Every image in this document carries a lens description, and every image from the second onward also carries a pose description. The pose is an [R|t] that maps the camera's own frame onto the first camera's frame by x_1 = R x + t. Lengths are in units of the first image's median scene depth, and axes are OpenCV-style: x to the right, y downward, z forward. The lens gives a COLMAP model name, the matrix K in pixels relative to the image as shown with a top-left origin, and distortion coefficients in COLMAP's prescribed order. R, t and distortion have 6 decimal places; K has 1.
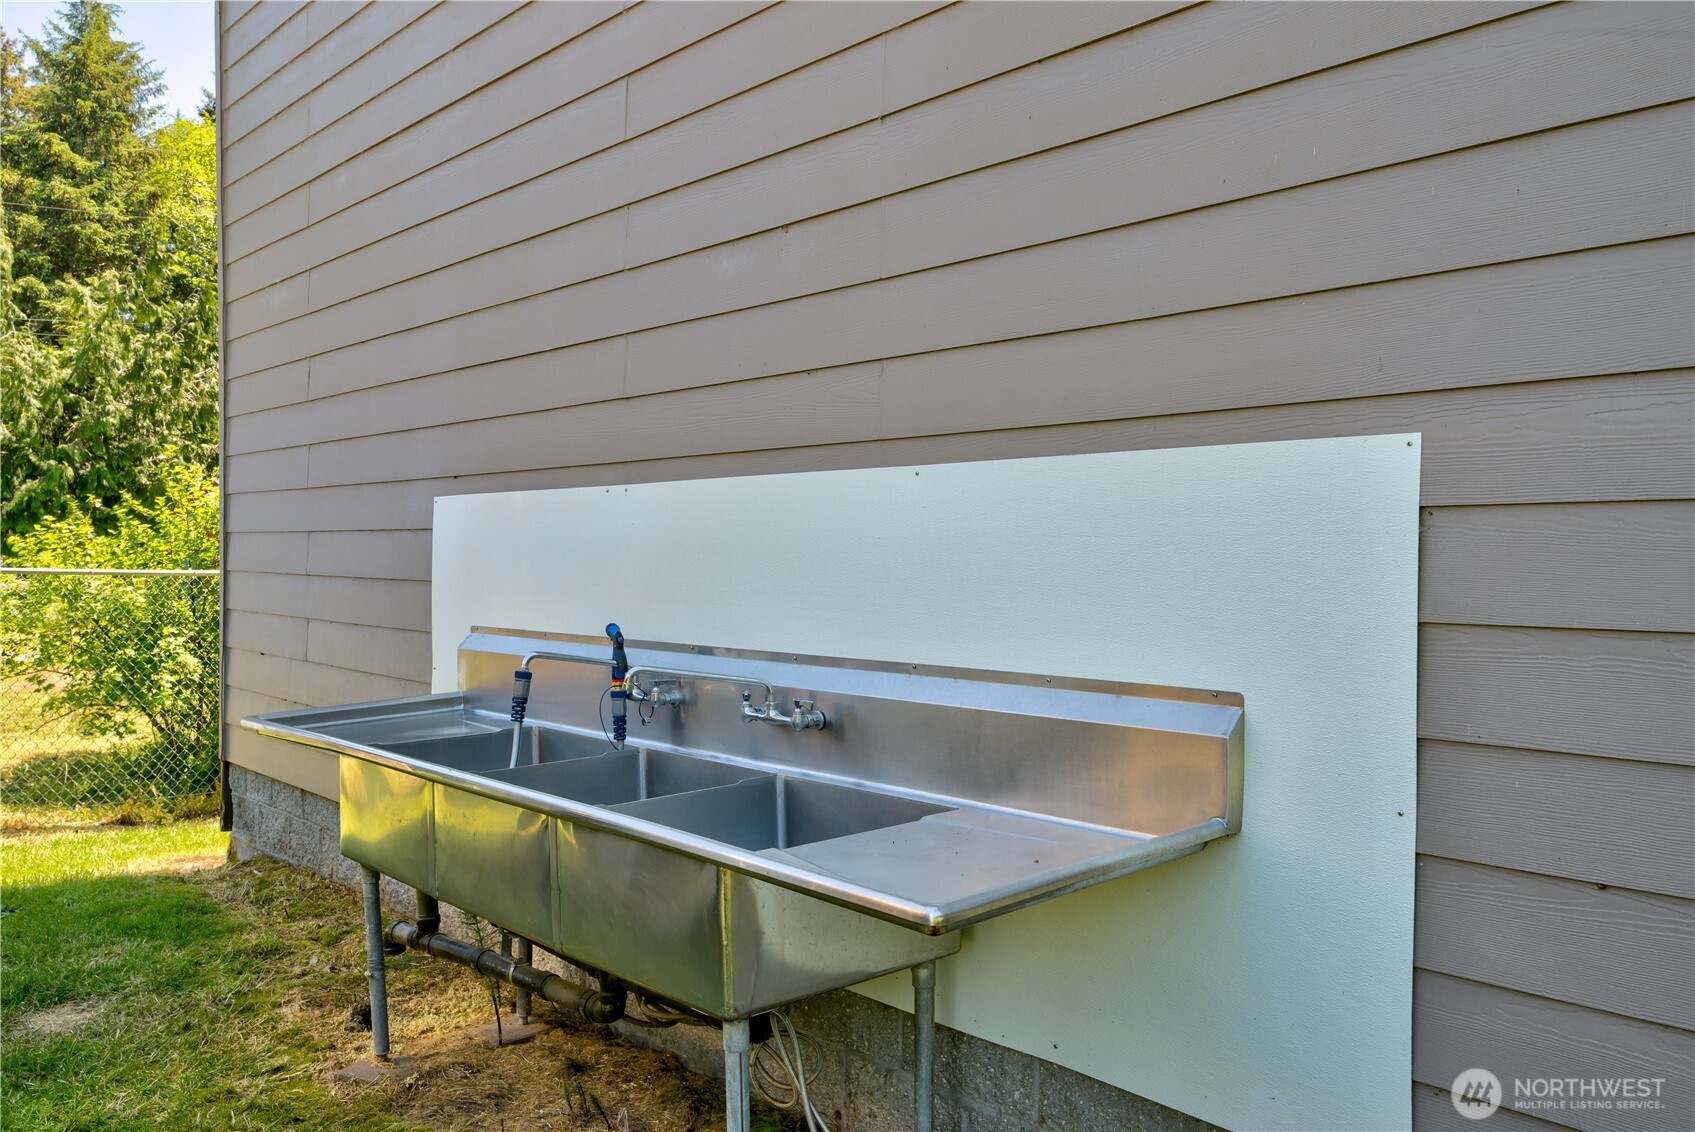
lens RADIAL K [[1394.4, 0, 846.8], [0, 1394.4, 564.6], [0, 0, 1]] dist [-0.017818, 0.022680]
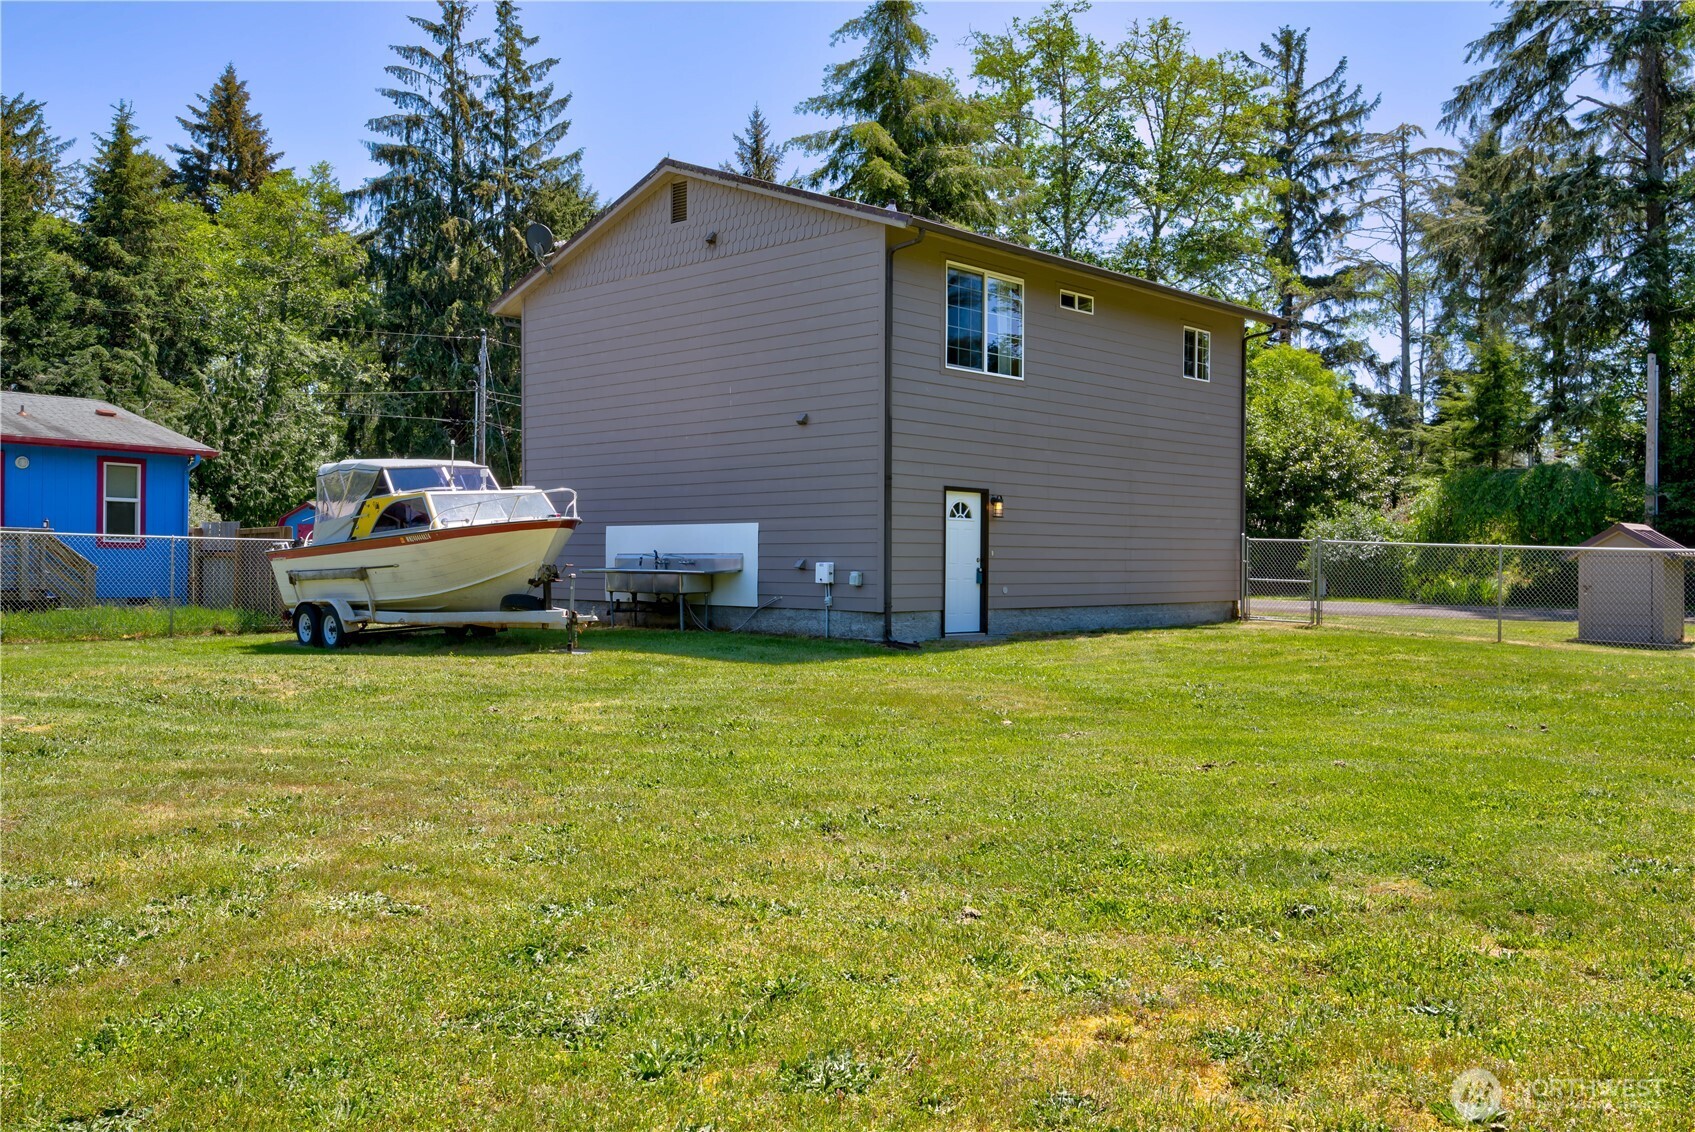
lens RADIAL K [[1394.4, 0, 842.3], [0, 1394.4, 581.7], [0, 0, 1]] dist [-0.017818, 0.022680]
pose [[0.995456, 0.002196, 0.095201, 0.004013], [-0.002833, 0.999974, 0.006560, 0.010950], [-0.095185, -0.006799, 0.995436, -0.397134]]
